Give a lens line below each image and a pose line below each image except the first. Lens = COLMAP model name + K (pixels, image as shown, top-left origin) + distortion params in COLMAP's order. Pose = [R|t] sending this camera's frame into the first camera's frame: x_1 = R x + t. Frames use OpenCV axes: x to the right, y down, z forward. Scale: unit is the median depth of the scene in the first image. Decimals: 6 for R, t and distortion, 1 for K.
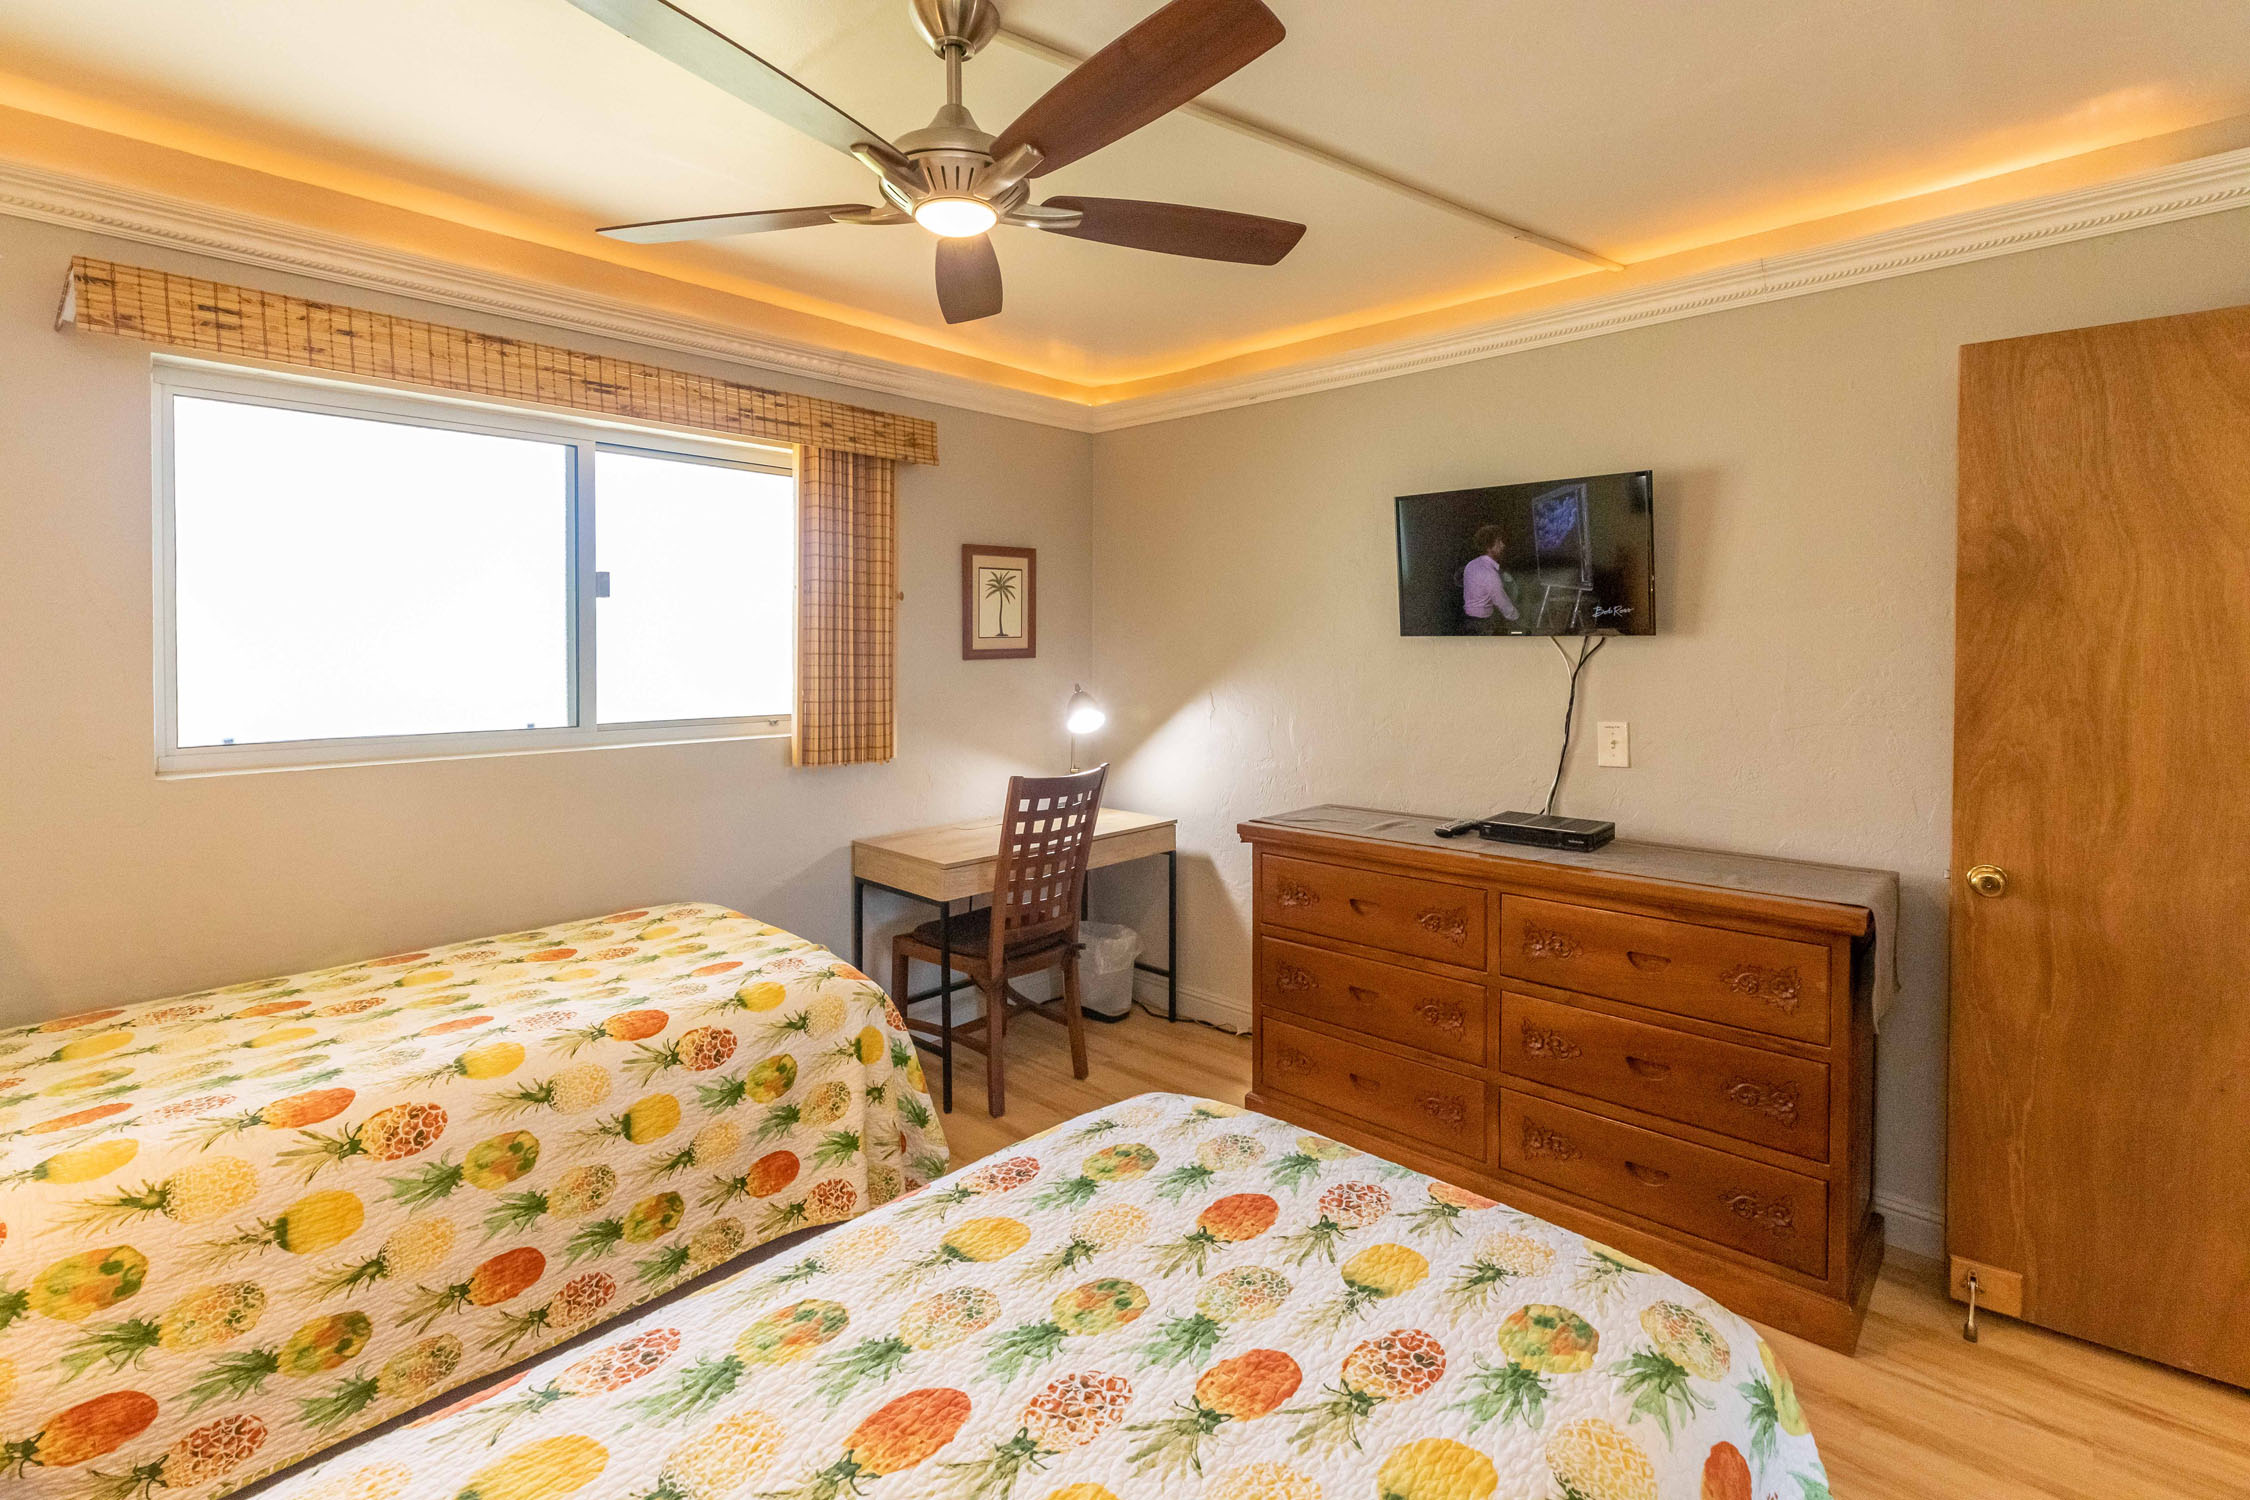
lens RADIAL K [[1049.0, 0, 1120.0], [0, 1049.0, 642.8], [0, 0, 1]] dist [0.005257, -0.001531]
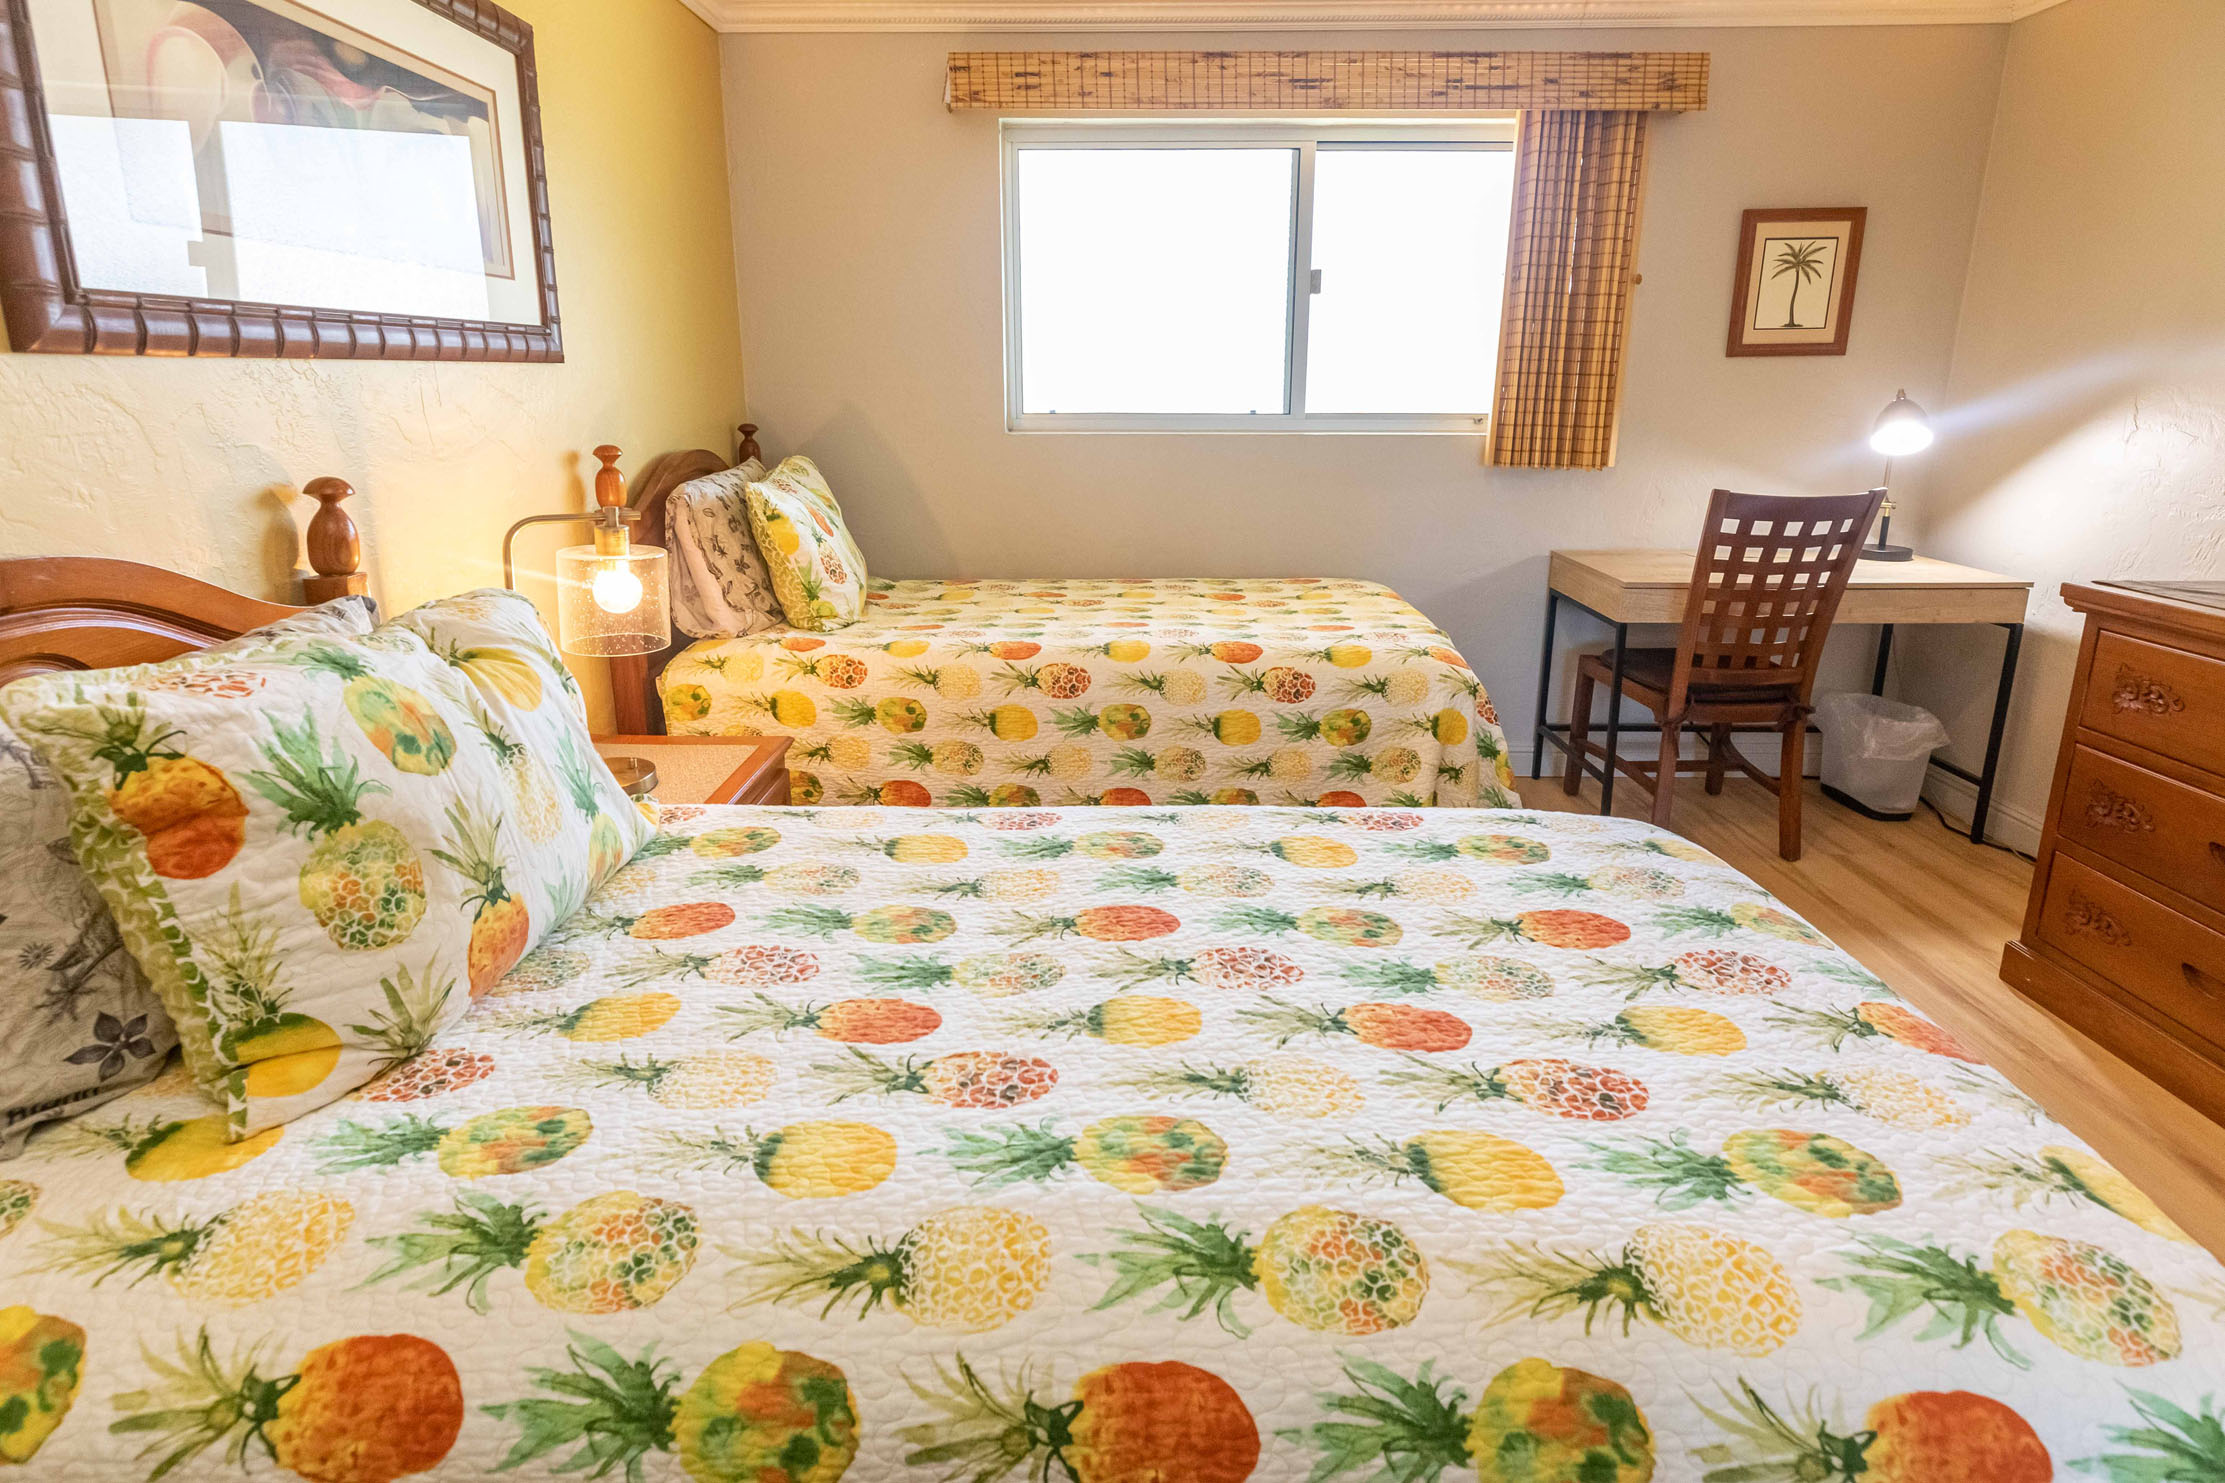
lens RADIAL K [[1066.9, 0, 1109.9], [0, 1066.9, 604.4], [0, 0, 1]] dist [0.003345, 0.000260]
pose [[0.679341, 0.151629, -0.717987, 0.206869], [0.001459, 0.978139, 0.207949, 0.041520], [0.733821, -0.142315, 0.664268, 0.070681]]
